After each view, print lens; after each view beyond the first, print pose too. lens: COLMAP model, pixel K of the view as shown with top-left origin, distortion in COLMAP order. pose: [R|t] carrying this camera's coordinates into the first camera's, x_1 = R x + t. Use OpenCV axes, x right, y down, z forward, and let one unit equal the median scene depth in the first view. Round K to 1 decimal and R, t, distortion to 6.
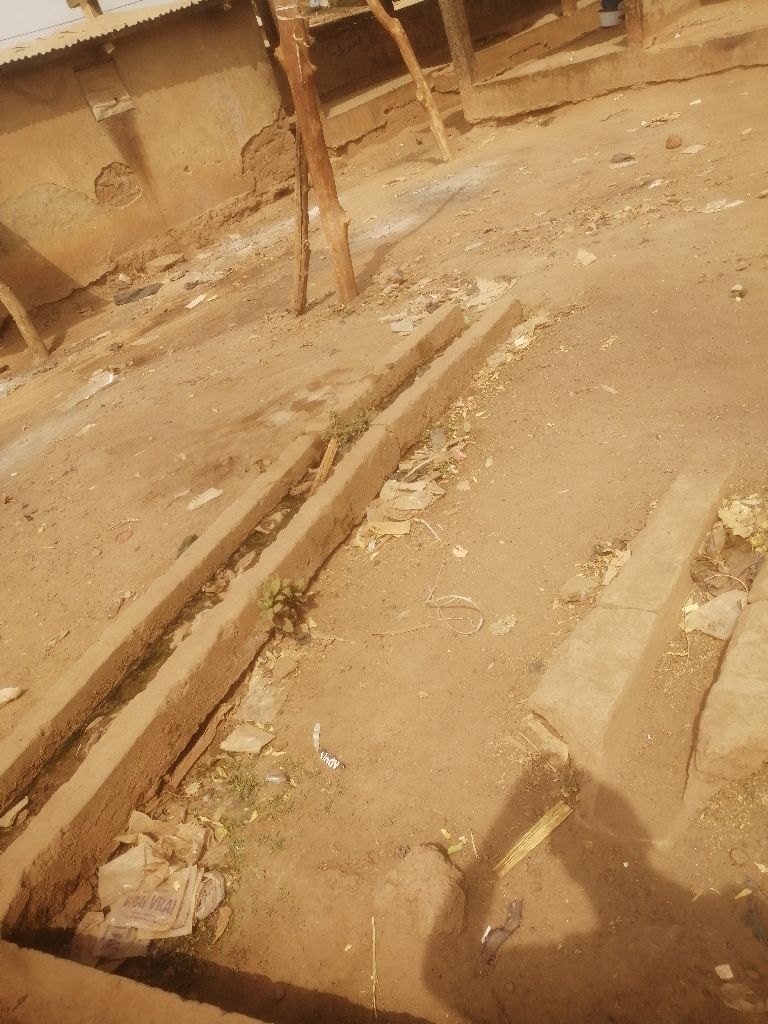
lens RADIAL K [[803.2, 0, 379.5], [0, 803.2, 511.0], [0, 0, 1]] dist [0.046413, -0.071288]
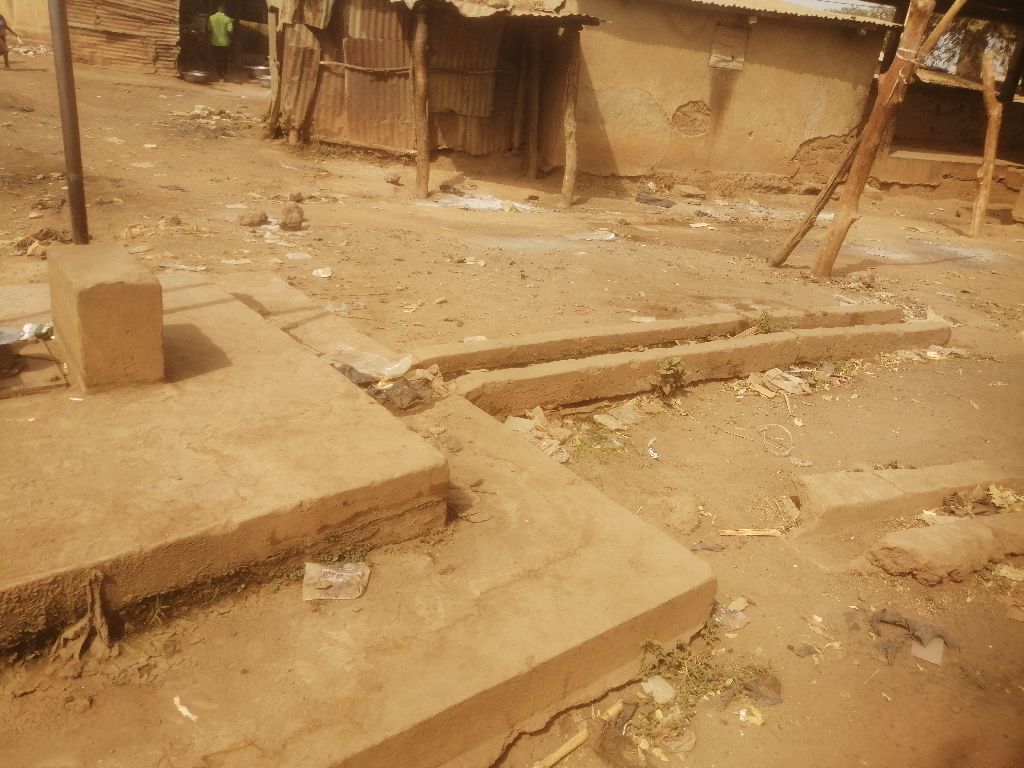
lens RADIAL K [[803.2, 0, 511.5], [0, 803.2, 388.2], [0, 0, 1]] dist [0.046413, -0.071288]
pose [[0.790677, 0.538598, -0.291104, 0.037274], [-0.565135, 0.824953, -0.008659, 0.131585], [0.235484, 0.171359, 0.956652, -0.199324]]
